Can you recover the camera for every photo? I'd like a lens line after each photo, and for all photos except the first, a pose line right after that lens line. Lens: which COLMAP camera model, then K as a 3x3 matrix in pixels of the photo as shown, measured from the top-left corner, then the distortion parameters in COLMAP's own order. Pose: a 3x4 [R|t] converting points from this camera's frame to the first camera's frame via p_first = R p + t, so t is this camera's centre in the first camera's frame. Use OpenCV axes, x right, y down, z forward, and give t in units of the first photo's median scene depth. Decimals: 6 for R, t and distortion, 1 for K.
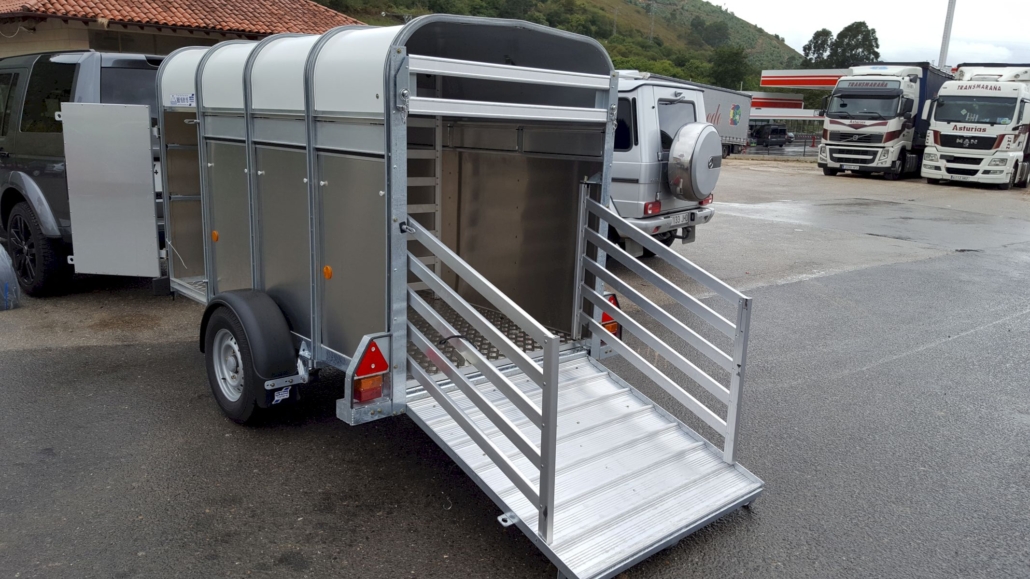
lens RADIAL K [[782.8, 0, 515.0], [0, 782.8, 289.5], [0, 0, 1]] dist [0.038401, -0.008534]
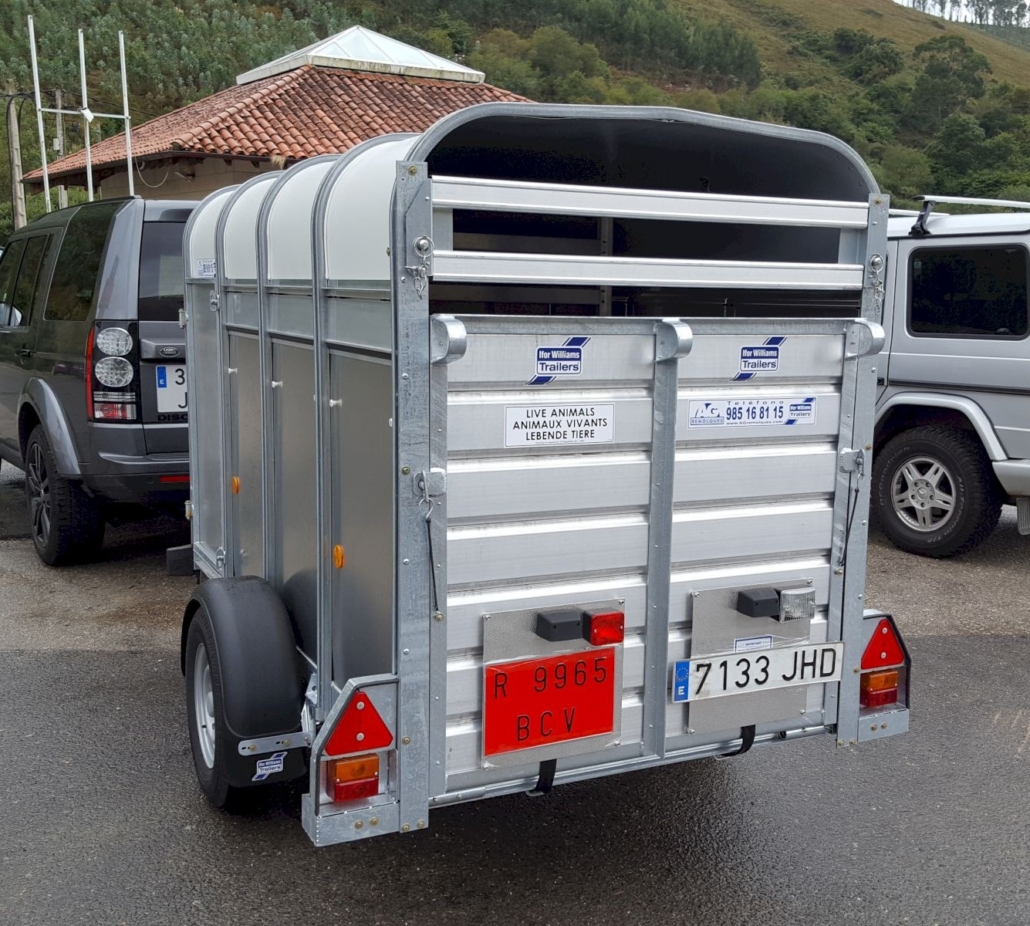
lens RADIAL K [[1262.6, 0, 558.6], [0, 1262.6, 457.3], [0, 0, 1]] dist [0.119958, -0.266077]
pose [[0.966497, 0.016307, -0.256158, 0.153219], [-0.037394, 0.996278, -0.077667, -0.028533], [0.253938, 0.084644, 0.963510, 0.144432]]
